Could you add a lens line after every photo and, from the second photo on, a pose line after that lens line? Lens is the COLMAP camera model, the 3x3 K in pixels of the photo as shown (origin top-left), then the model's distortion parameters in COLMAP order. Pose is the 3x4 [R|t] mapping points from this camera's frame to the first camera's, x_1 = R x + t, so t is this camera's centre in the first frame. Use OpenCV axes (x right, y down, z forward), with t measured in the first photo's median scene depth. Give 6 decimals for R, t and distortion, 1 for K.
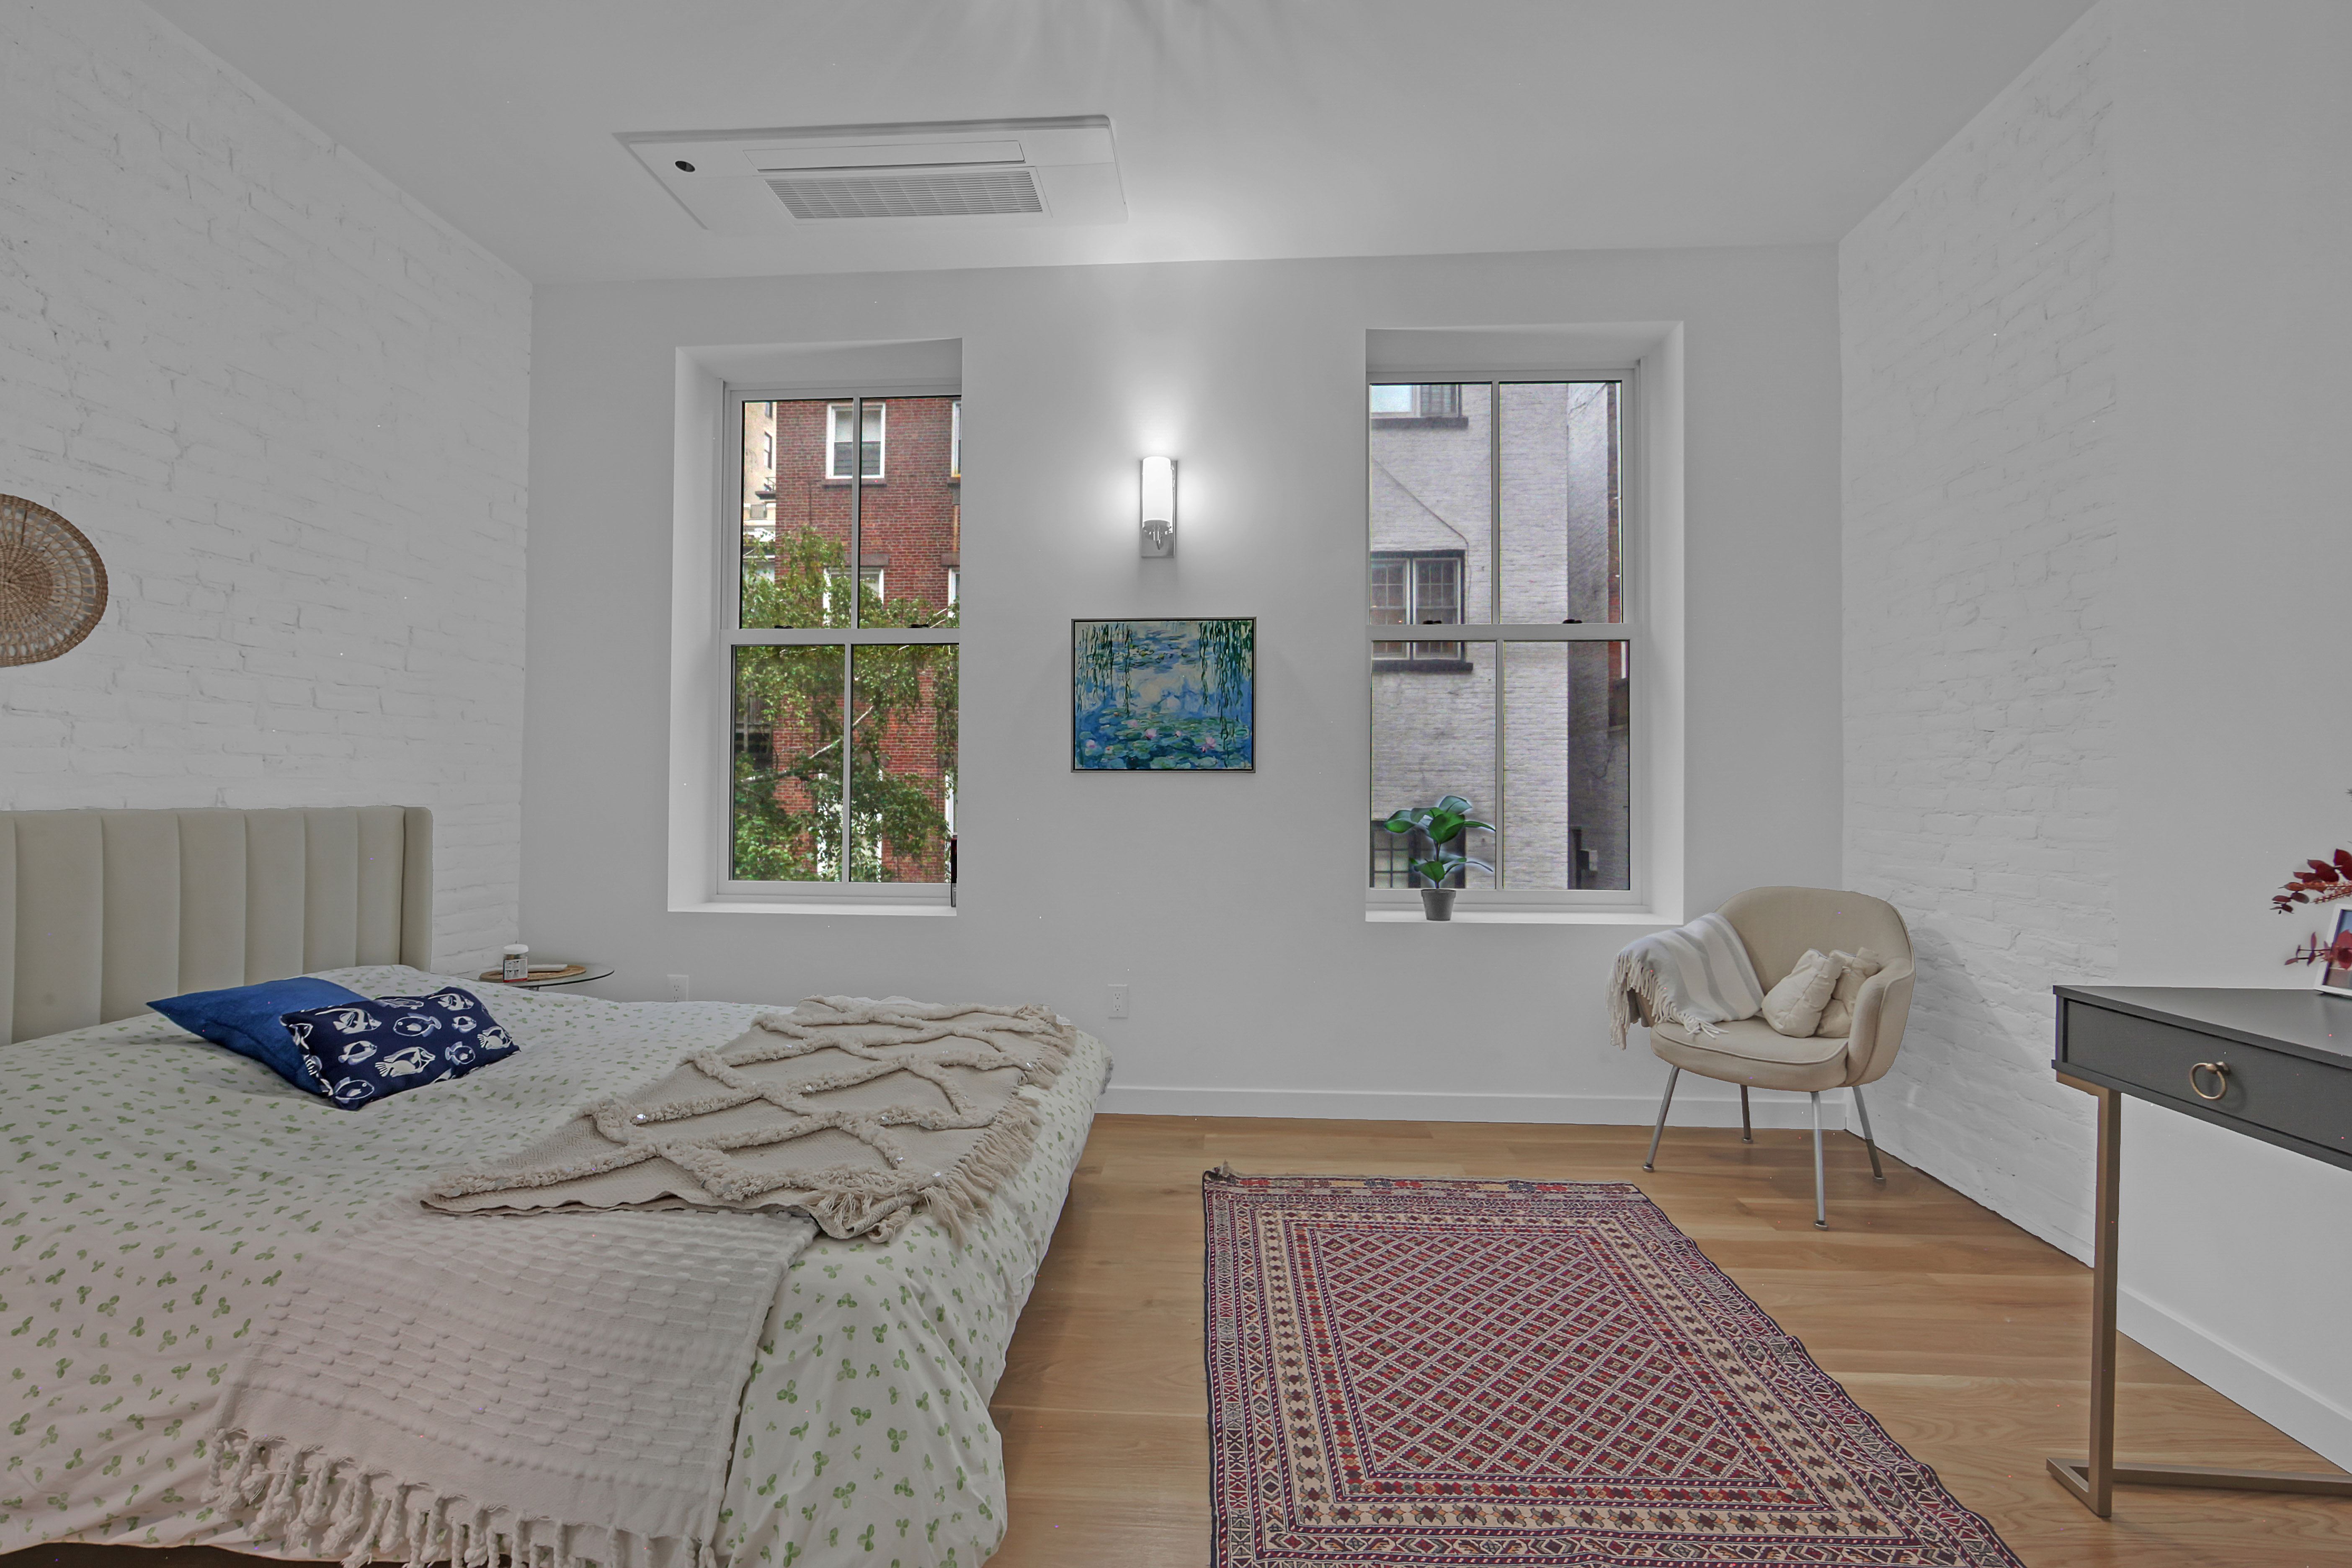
lens RADIAL K [[954.2, 0, 1168.4], [0, 954.2, 785.7], [0, 0, 1]] dist [-0.011923, -0.000019]
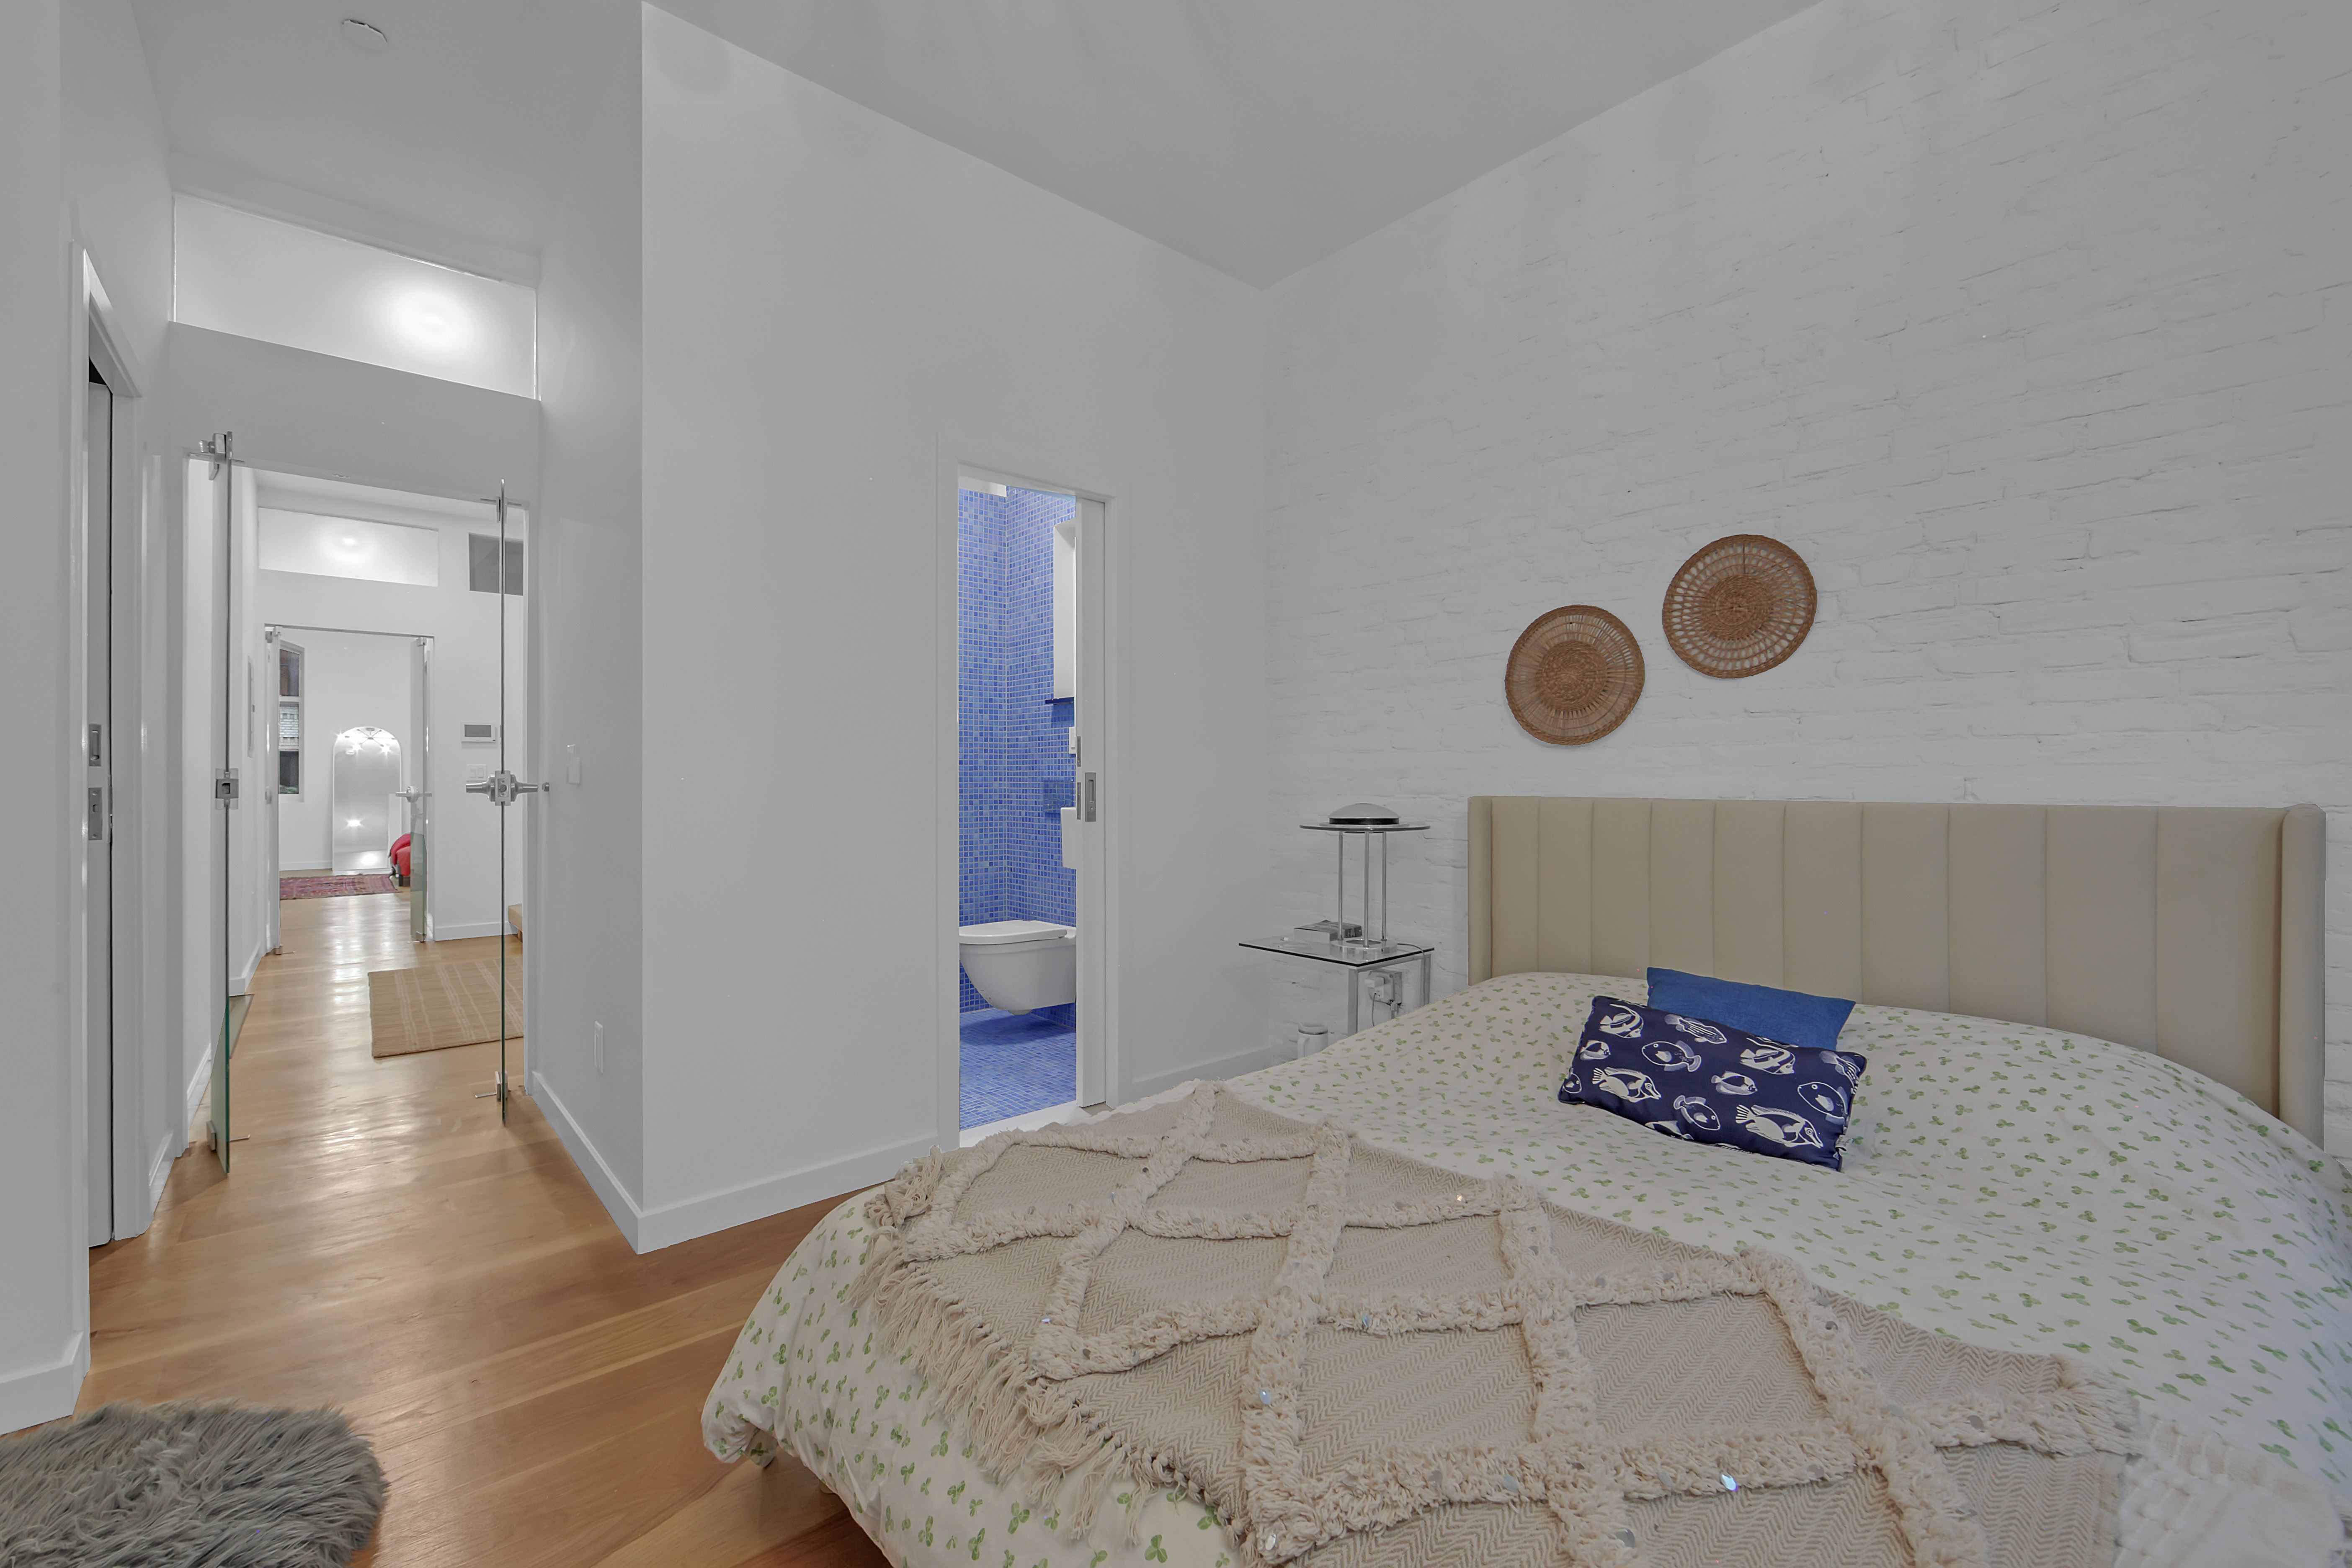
lens RADIAL K [[954.2, 0, 1167.1], [0, 954.2, 787.1], [0, 0, 1]] dist [-0.011923, -0.000019]
pose [[-0.727020, -0.016648, -0.686414, 0.107007], [-0.011382, 0.999861, -0.012195, 0.031549], [0.686522, -0.001054, -0.727108, 1.283704]]
